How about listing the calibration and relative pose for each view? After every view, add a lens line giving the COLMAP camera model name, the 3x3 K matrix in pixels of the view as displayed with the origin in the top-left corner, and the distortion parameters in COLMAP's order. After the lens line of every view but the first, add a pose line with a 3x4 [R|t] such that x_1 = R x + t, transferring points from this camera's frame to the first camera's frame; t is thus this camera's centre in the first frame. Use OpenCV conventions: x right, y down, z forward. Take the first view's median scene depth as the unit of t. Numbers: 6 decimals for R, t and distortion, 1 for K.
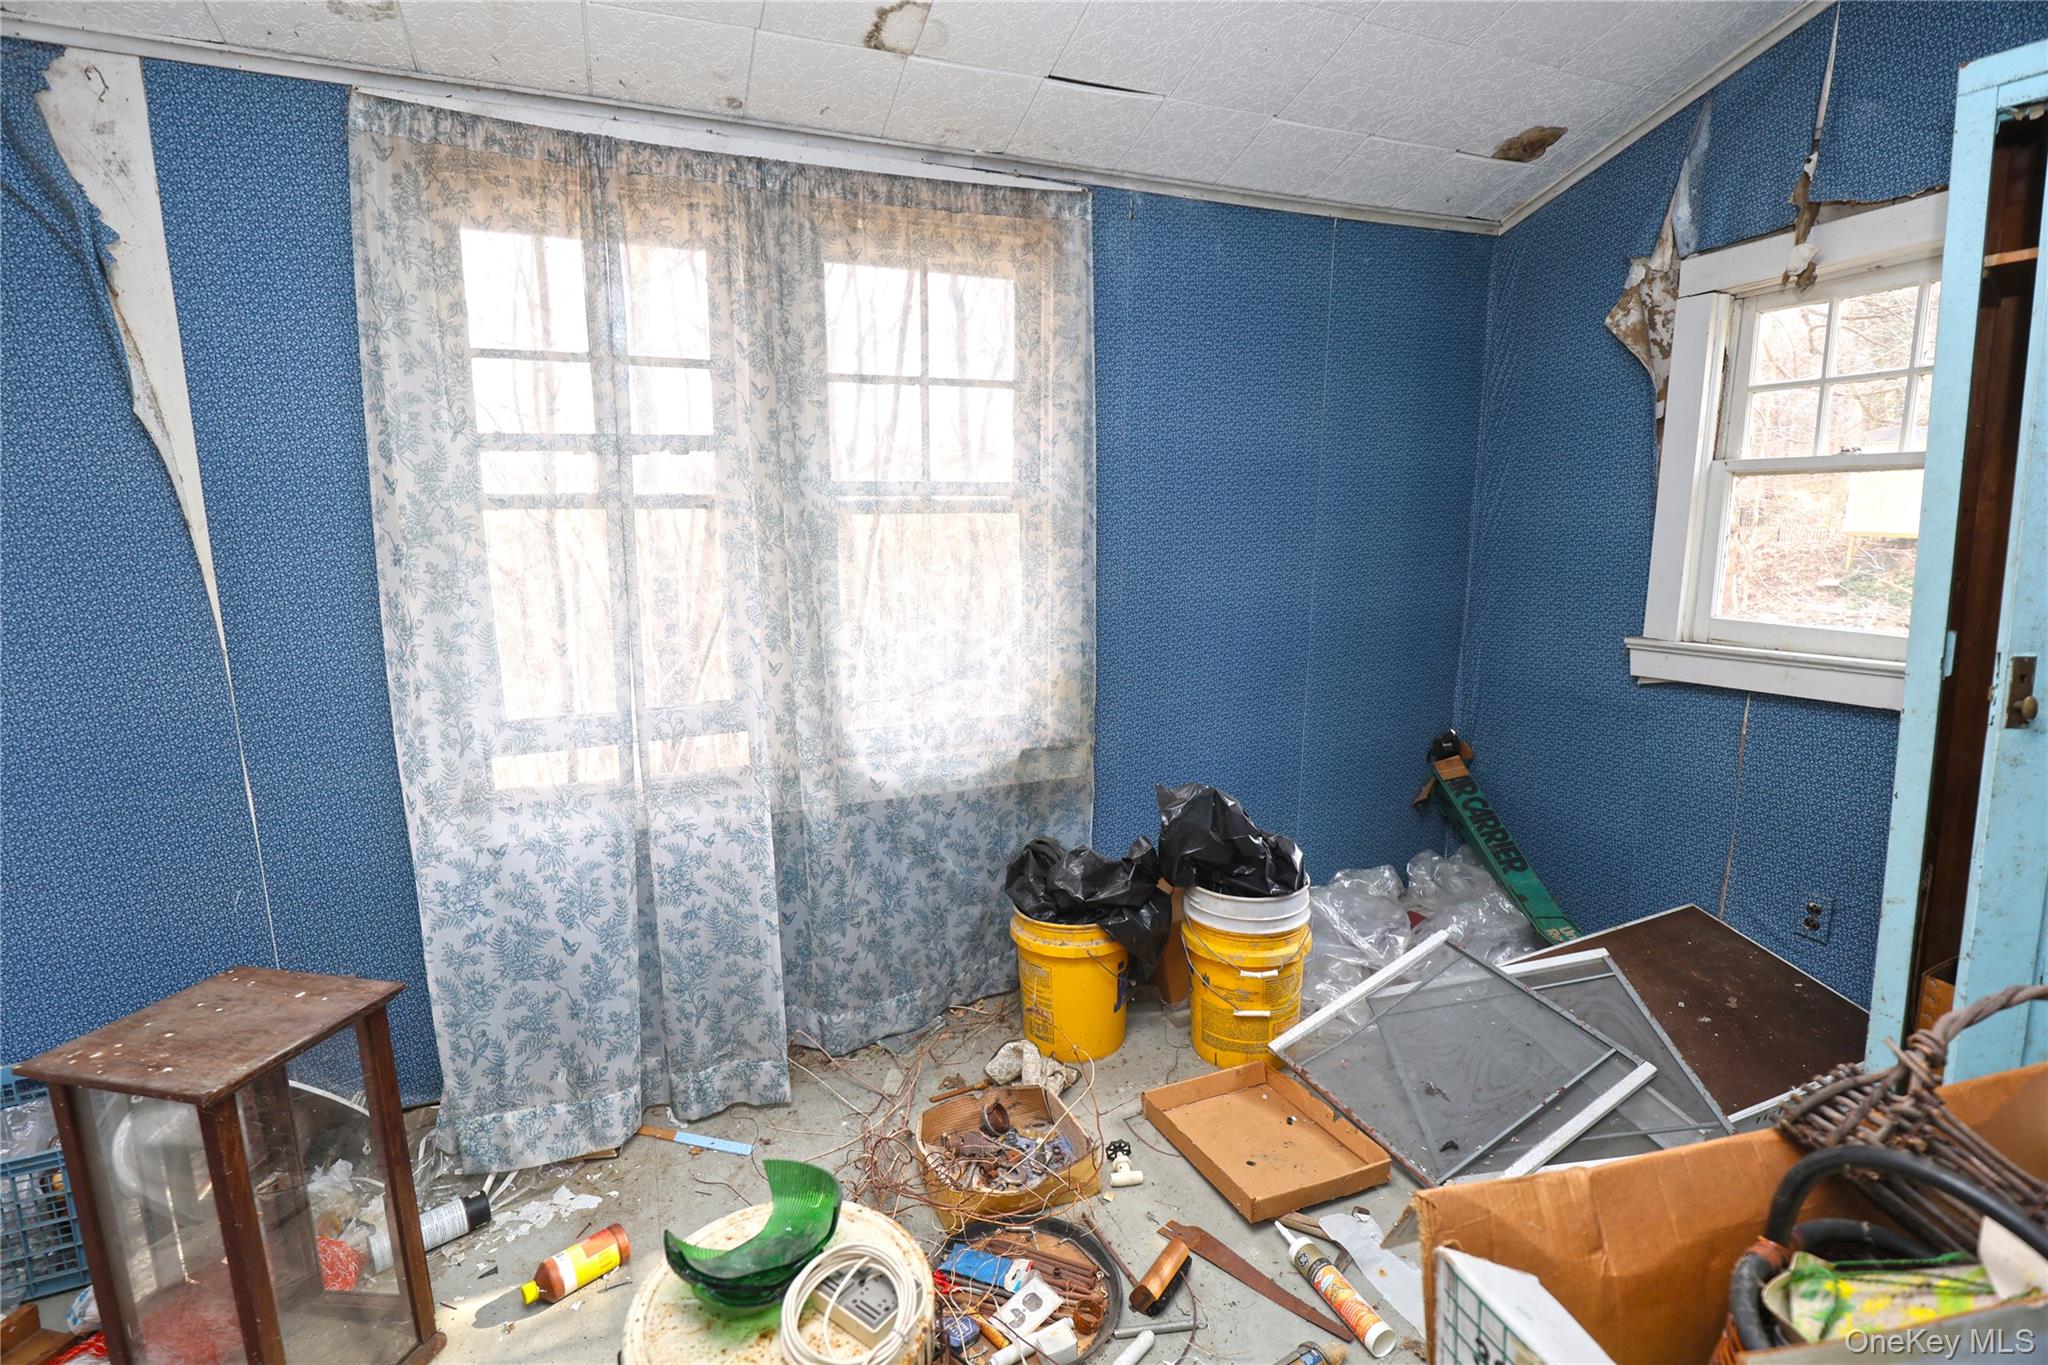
lens RADIAL K [[938.4, 0, 1026.6], [0, 938.4, 678.5], [0, 0, 1]] dist [-0.036644, 0.008339]
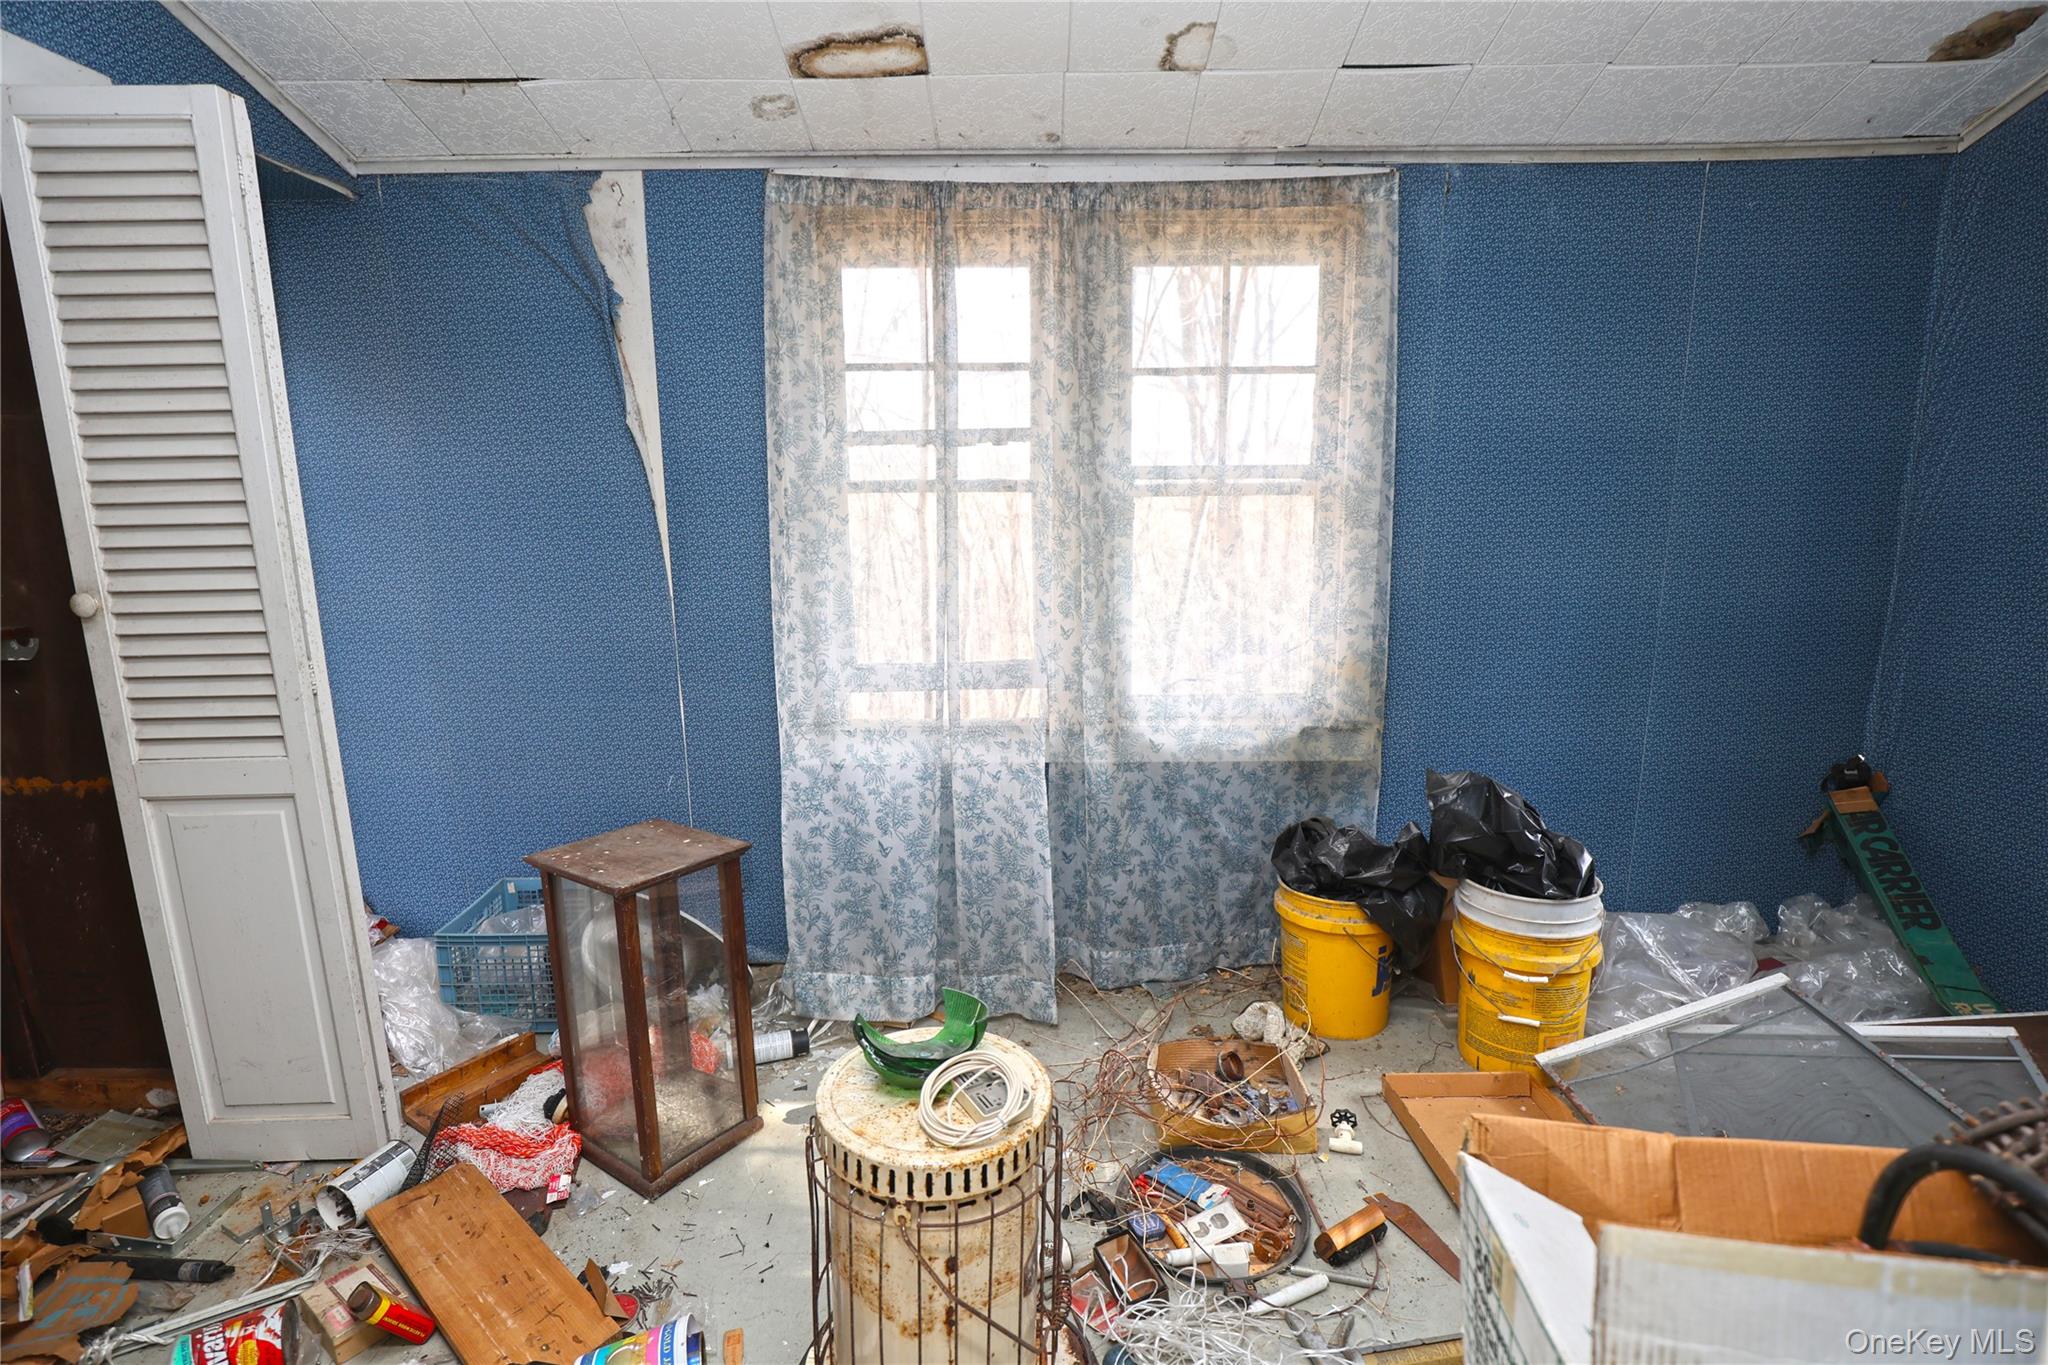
lens RADIAL K [[938.4, 0, 1032.4], [0, 938.4, 672.4], [0, 0, 1]] dist [-0.036644, 0.008339]
pose [[0.923126, 0.059606, -0.379849, 0.129485], [-0.061047, 0.998101, 0.008262, 0.031757], [0.379620, 0.015562, 0.925011, -0.063747]]
